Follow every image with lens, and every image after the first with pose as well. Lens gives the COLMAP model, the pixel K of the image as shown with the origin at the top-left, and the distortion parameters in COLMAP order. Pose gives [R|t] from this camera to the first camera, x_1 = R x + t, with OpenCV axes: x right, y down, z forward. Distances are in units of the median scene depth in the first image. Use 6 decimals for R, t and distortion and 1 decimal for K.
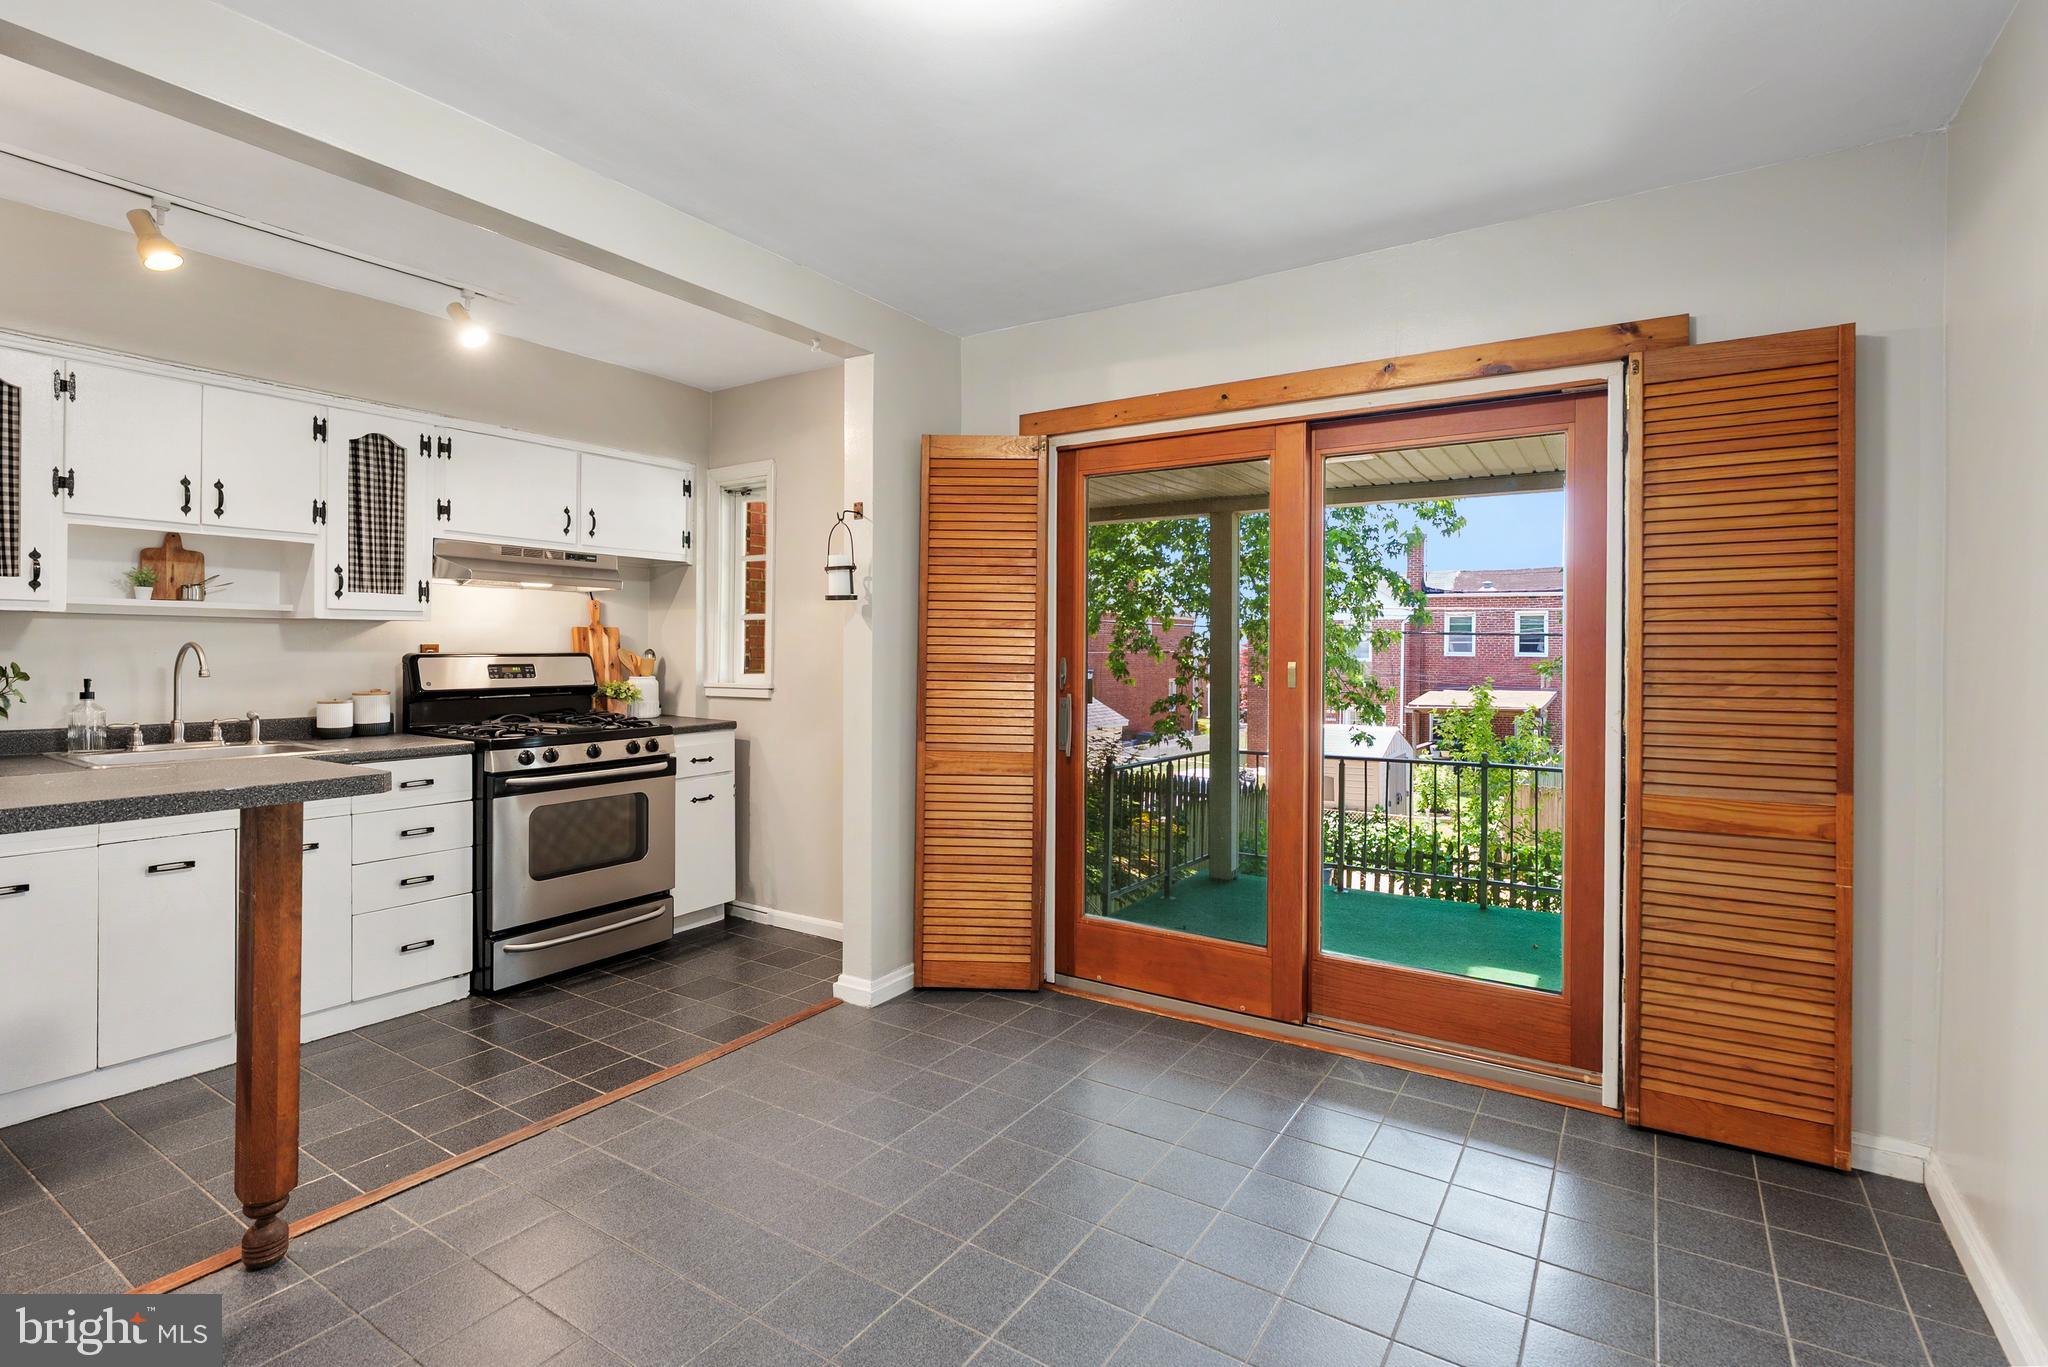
lens RADIAL K [[937.7, 0, 1033.6], [0, 937.7, 655.1], [0, 0, 1]] dist [-0.012609, 0.003759]
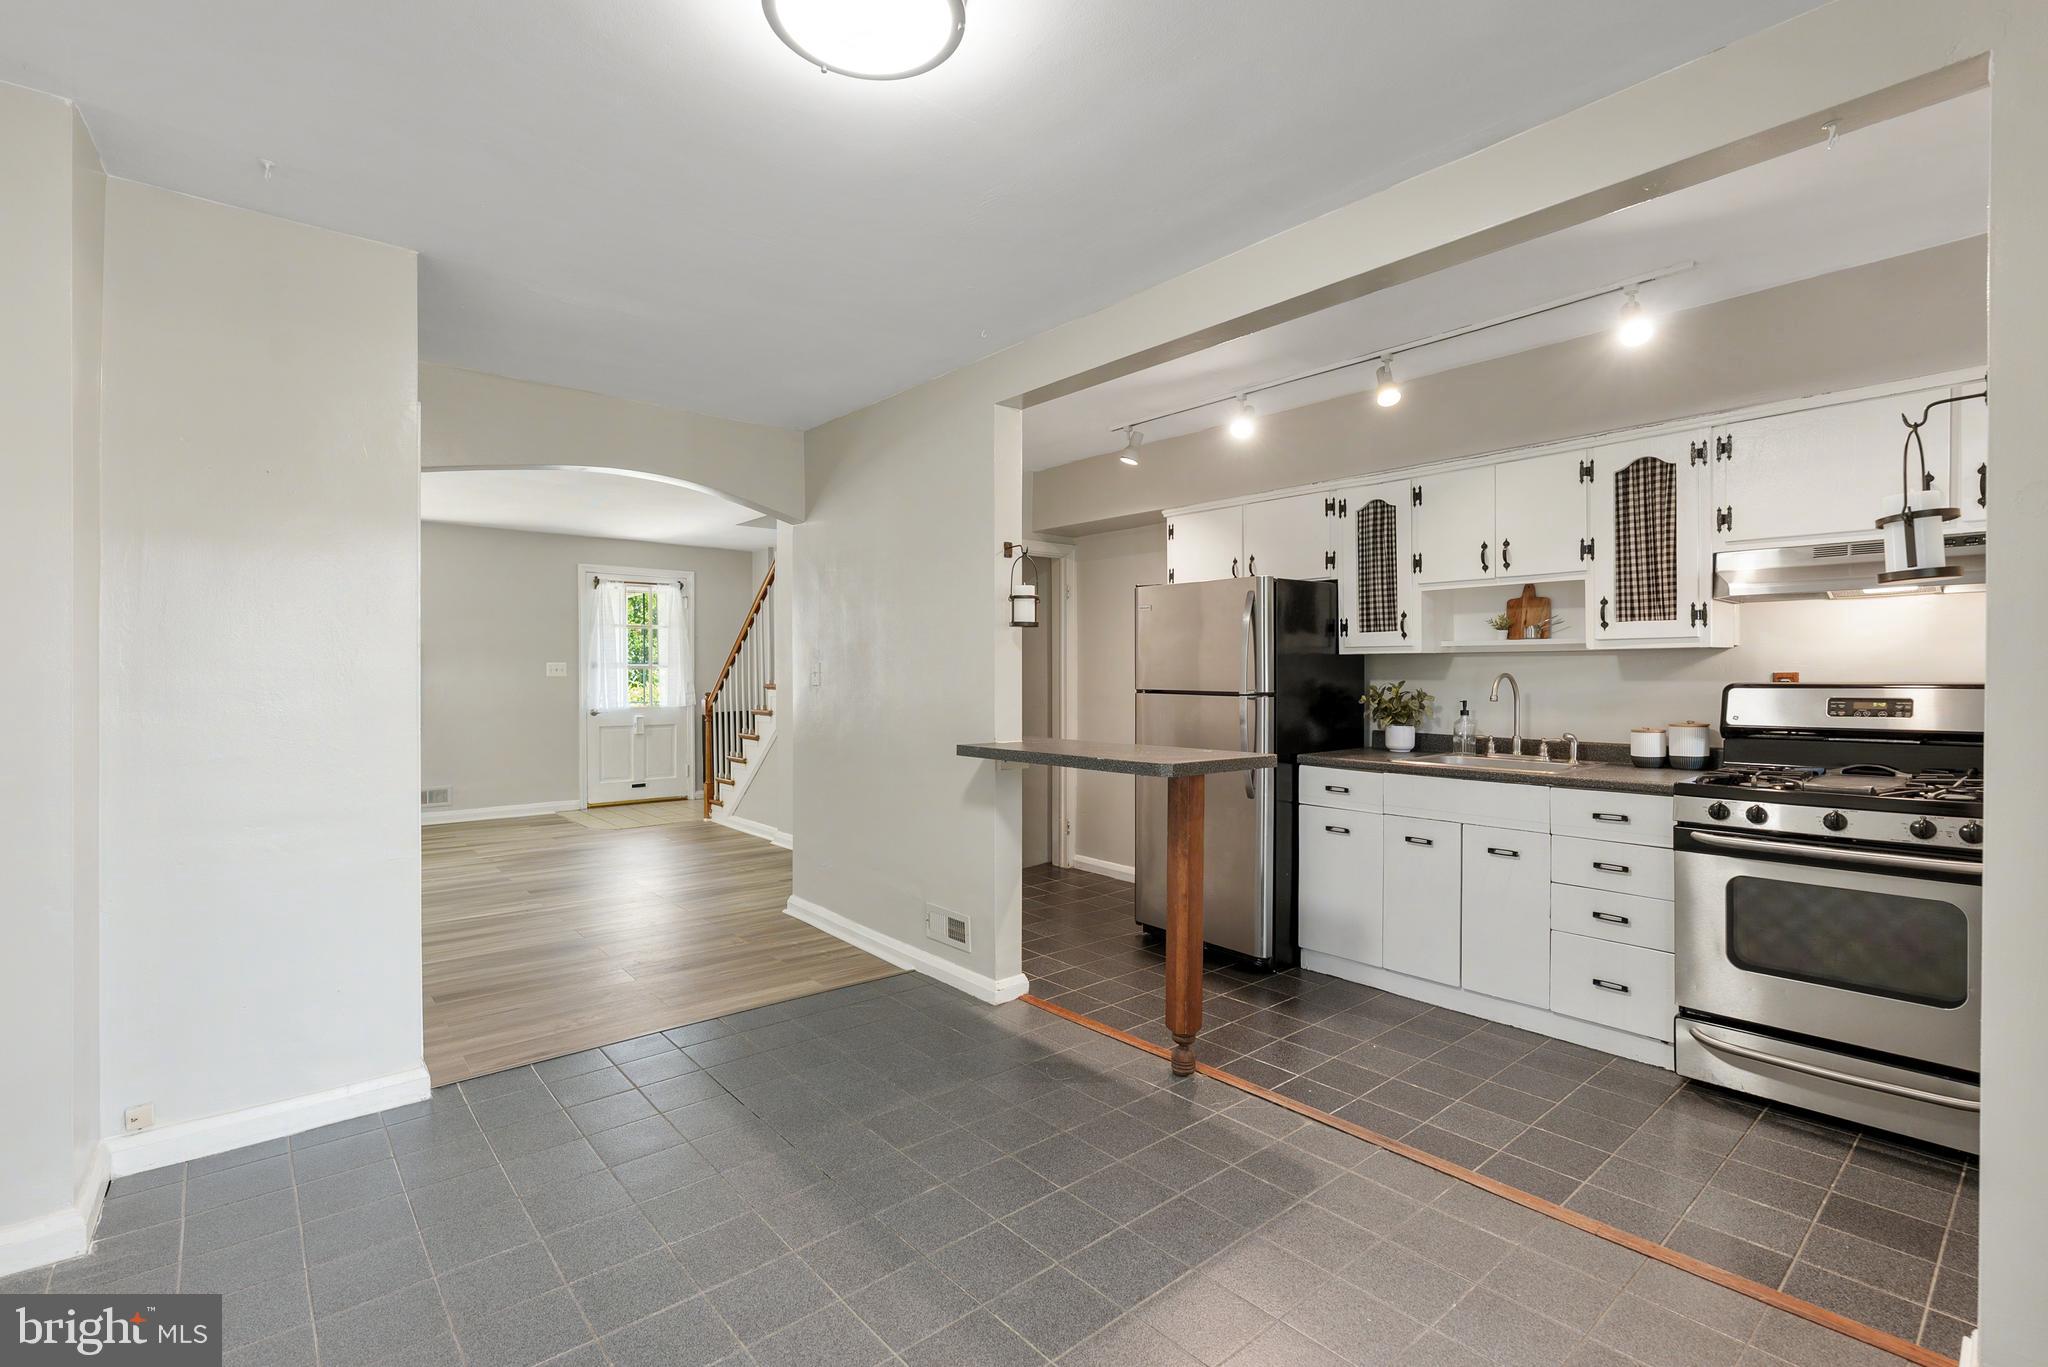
lens RADIAL K [[937.7, 0, 1013.0], [0, 937.7, 684.3], [0, 0, 1]] dist [-0.012609, 0.003759]
pose [[-0.298229, 0.003015, -0.954490, 0.431883], [-0.005128, 0.999976, 0.004761, -0.001606], [0.954481, 0.006315, -0.298206, 0.679974]]
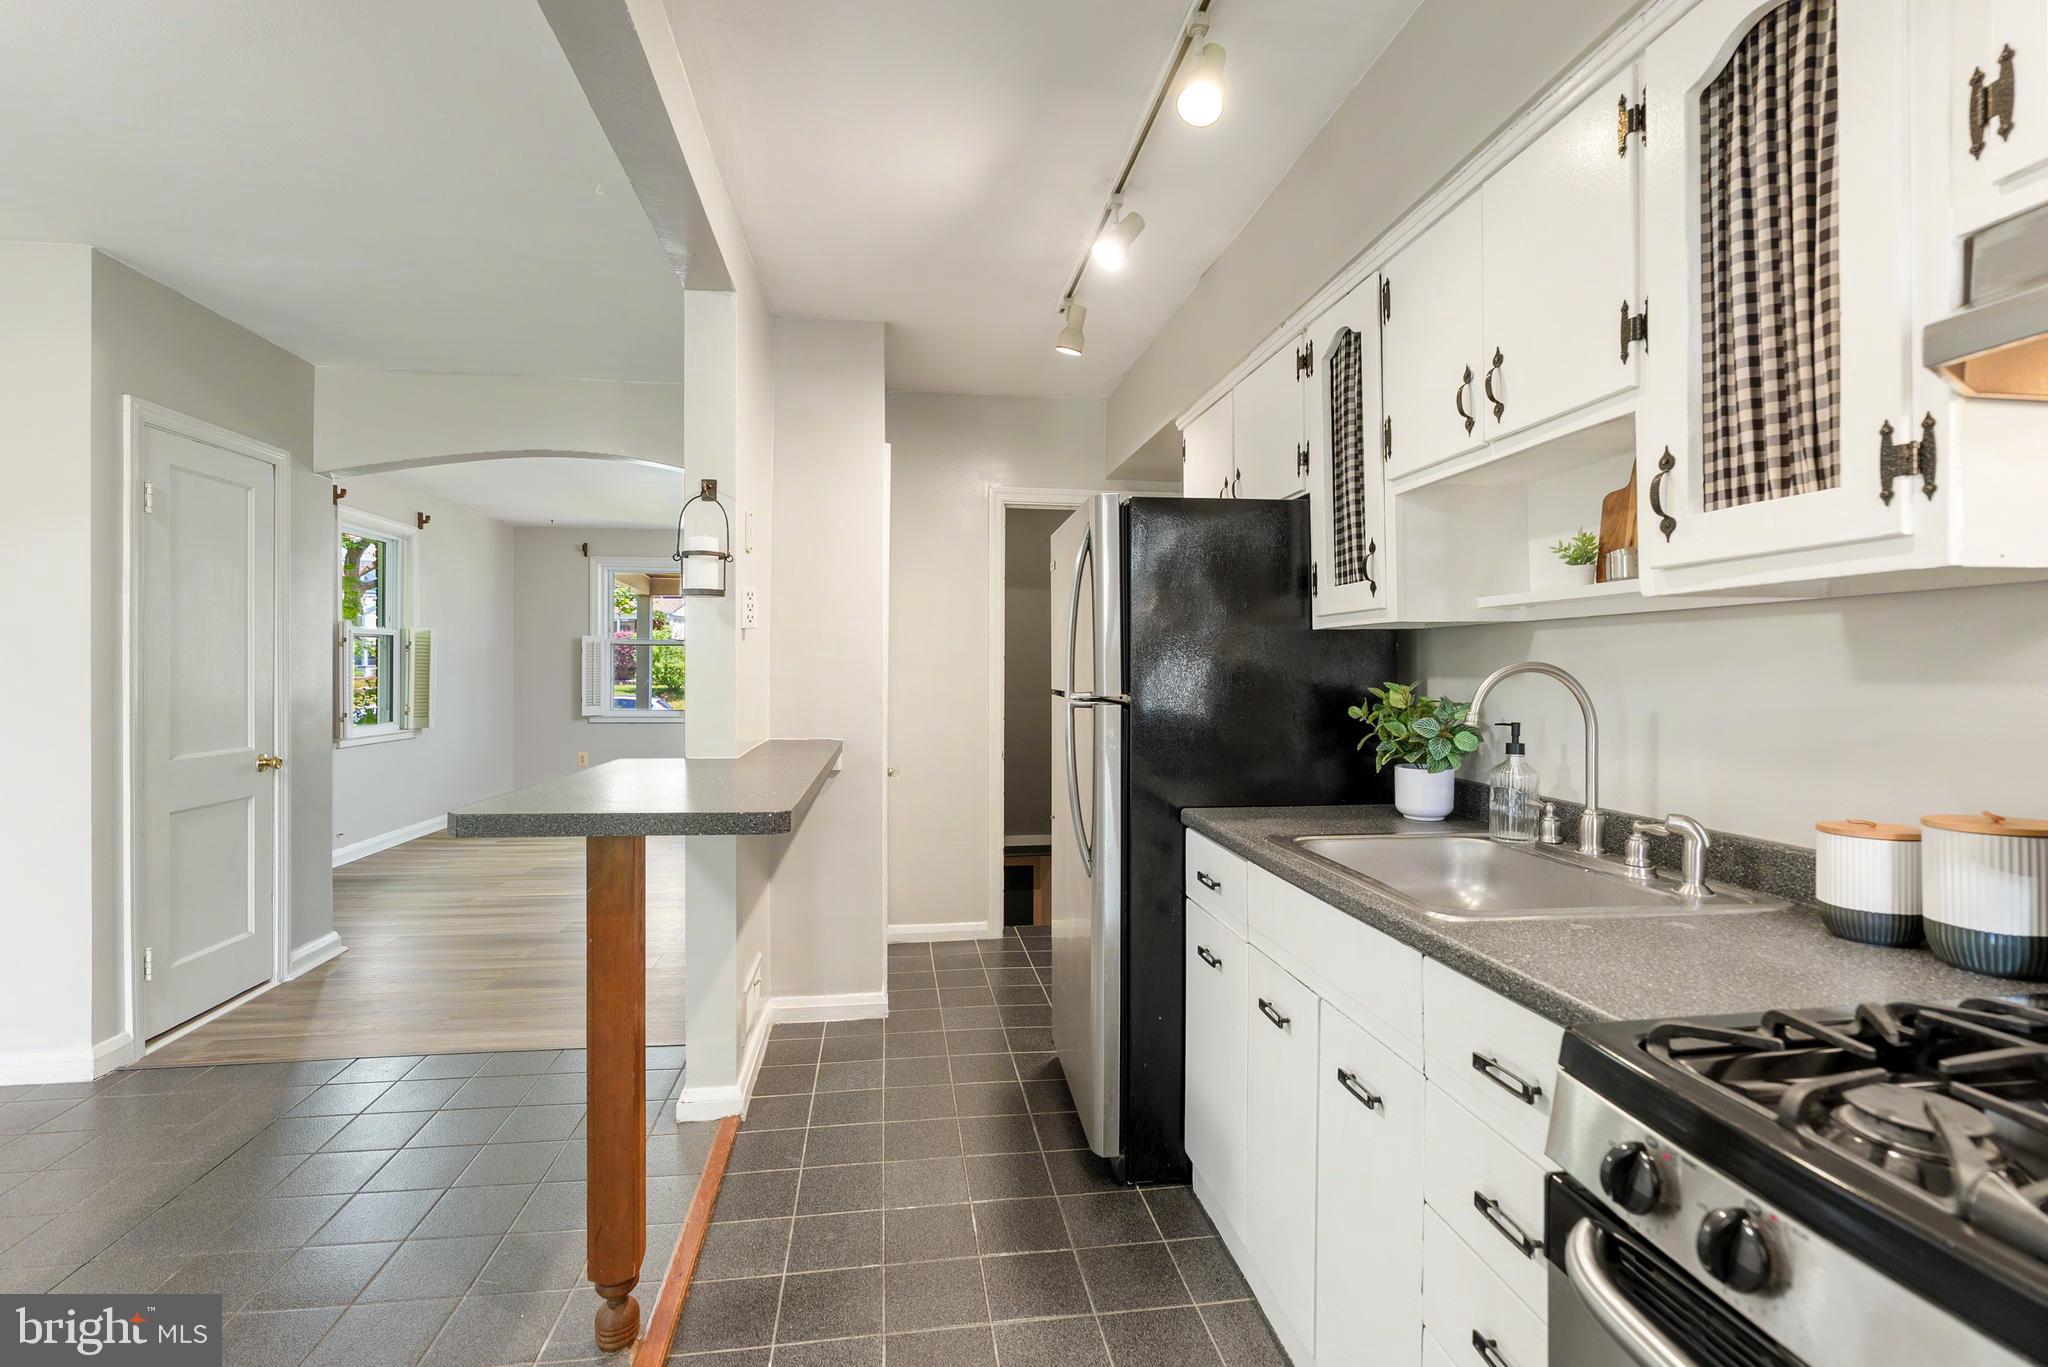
lens RADIAL K [[937.7, 0, 1009.9], [0, 937.7, 678.9], [0, 0, 1]] dist [-0.012609, 0.003759]
pose [[-0.766497, -0.004893, -0.642230, -0.305206], [-0.012182, 0.999902, 0.006922, -0.004117], [0.642133, 0.013129, -0.766481, 1.110654]]
